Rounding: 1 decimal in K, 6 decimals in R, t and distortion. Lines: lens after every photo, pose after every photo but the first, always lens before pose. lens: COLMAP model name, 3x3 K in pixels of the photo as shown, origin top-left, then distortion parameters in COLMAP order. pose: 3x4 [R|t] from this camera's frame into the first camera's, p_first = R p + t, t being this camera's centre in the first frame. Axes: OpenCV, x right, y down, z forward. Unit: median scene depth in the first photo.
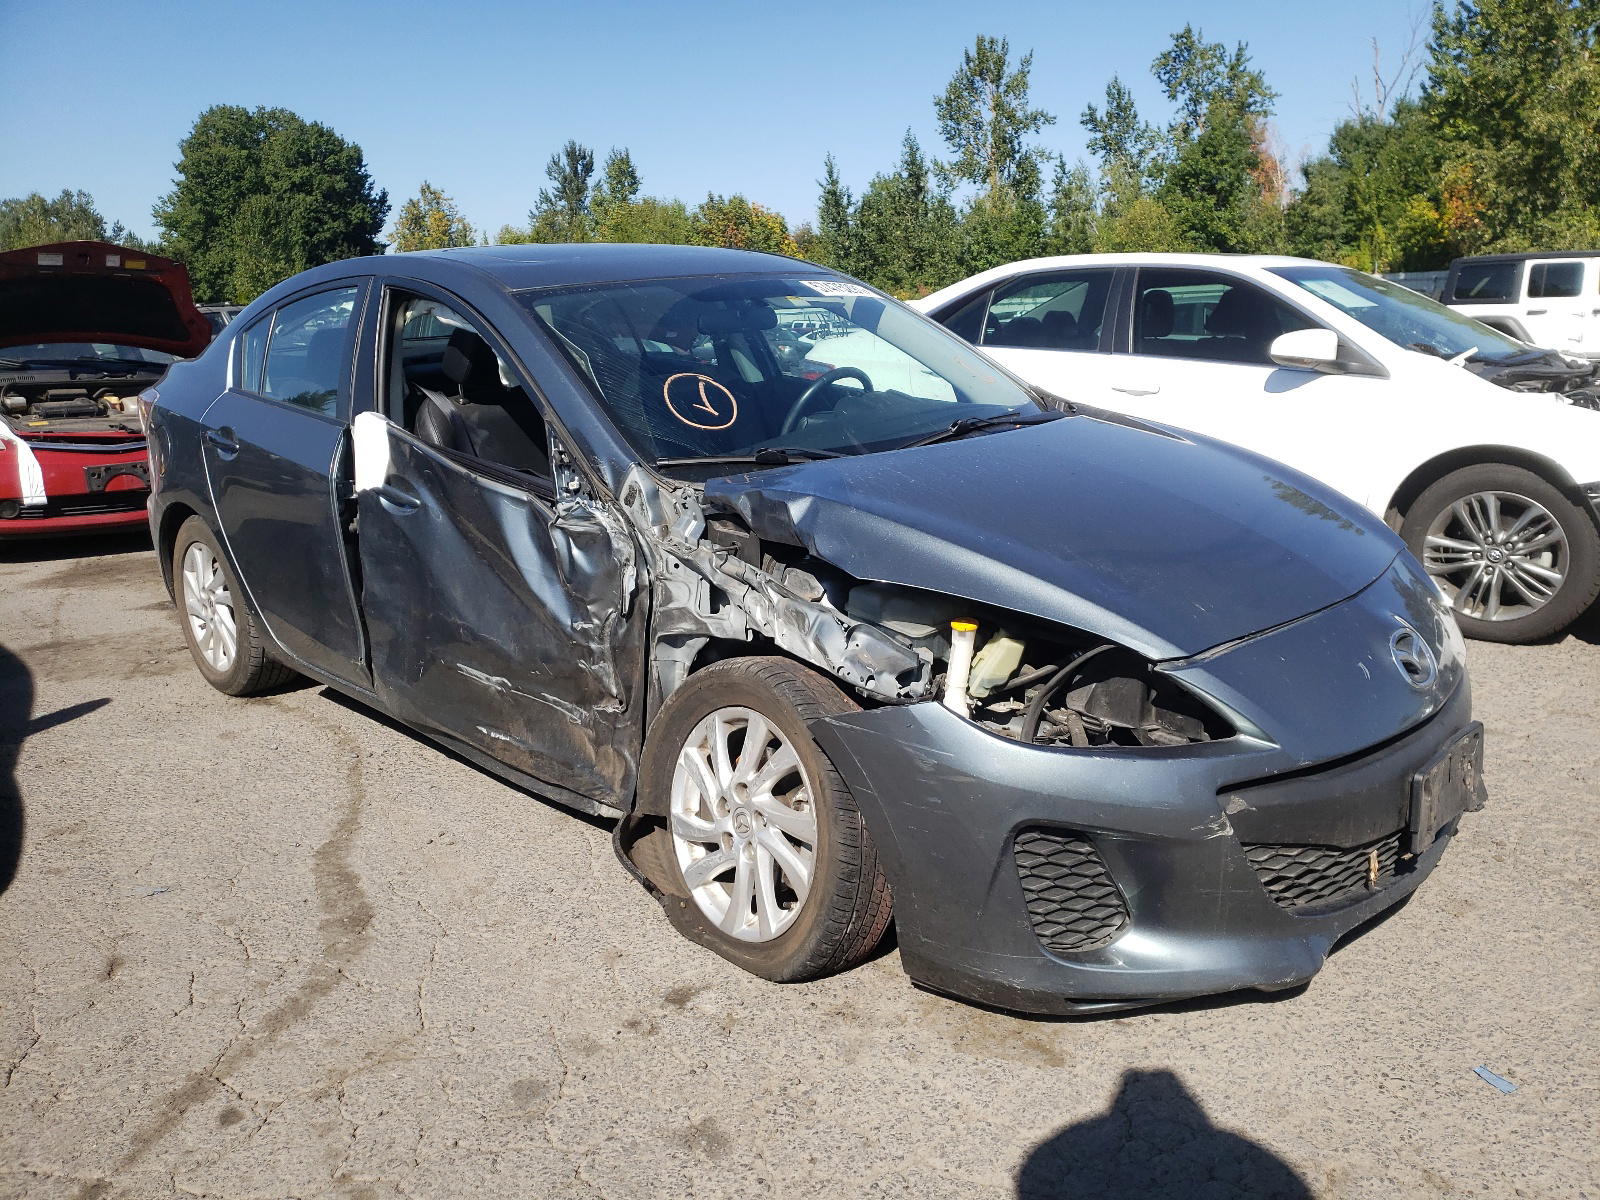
lens RADIAL K [[1205.5, 0, 800.0], [0, 1205.5, 600.0], [0, 0, 1]] dist [0.049360, -0.079546]
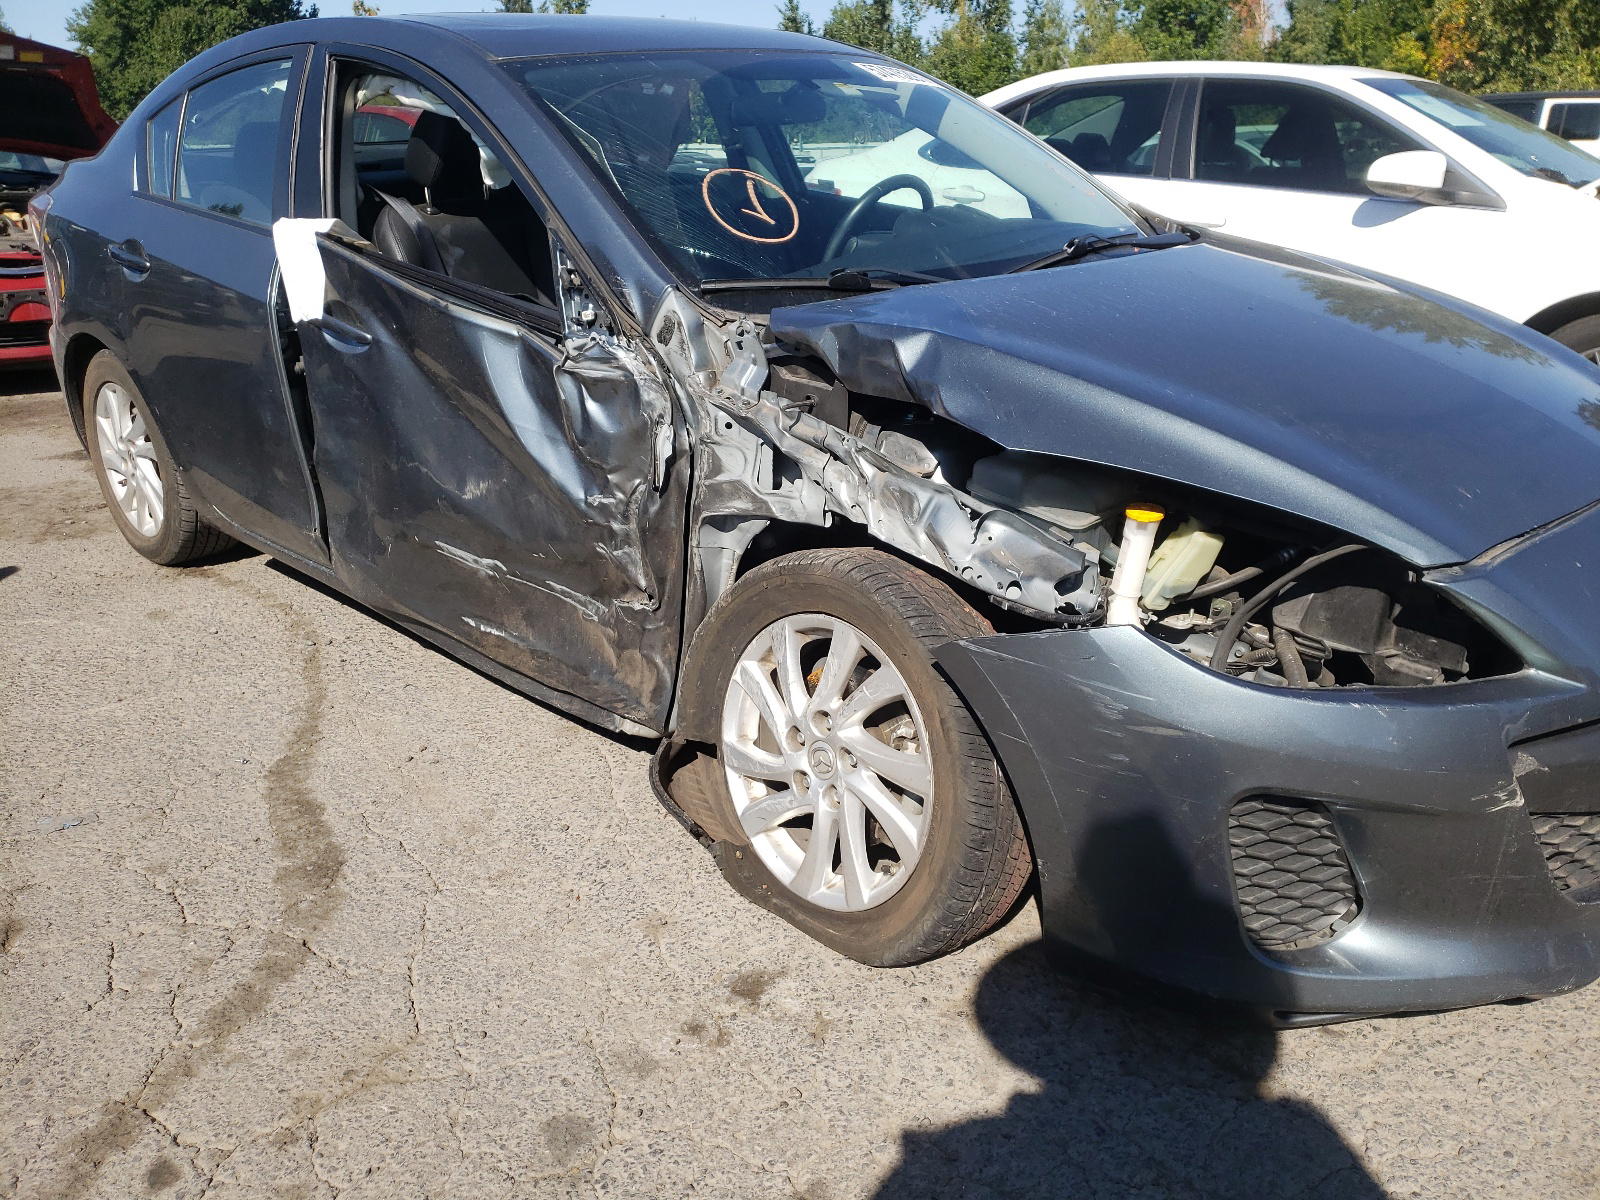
lens RADIAL K [[1214.7, 0, 800.0], [0, 1214.7, 600.0], [0, 0, 1]] dist [0.062546, -0.078686]
pose [[0.999393, 0.008707, 0.033718, -0.086207], [-0.012704, 0.992666, 0.120222, -0.012164], [-0.032424, -0.120577, 0.992174, 0.225462]]
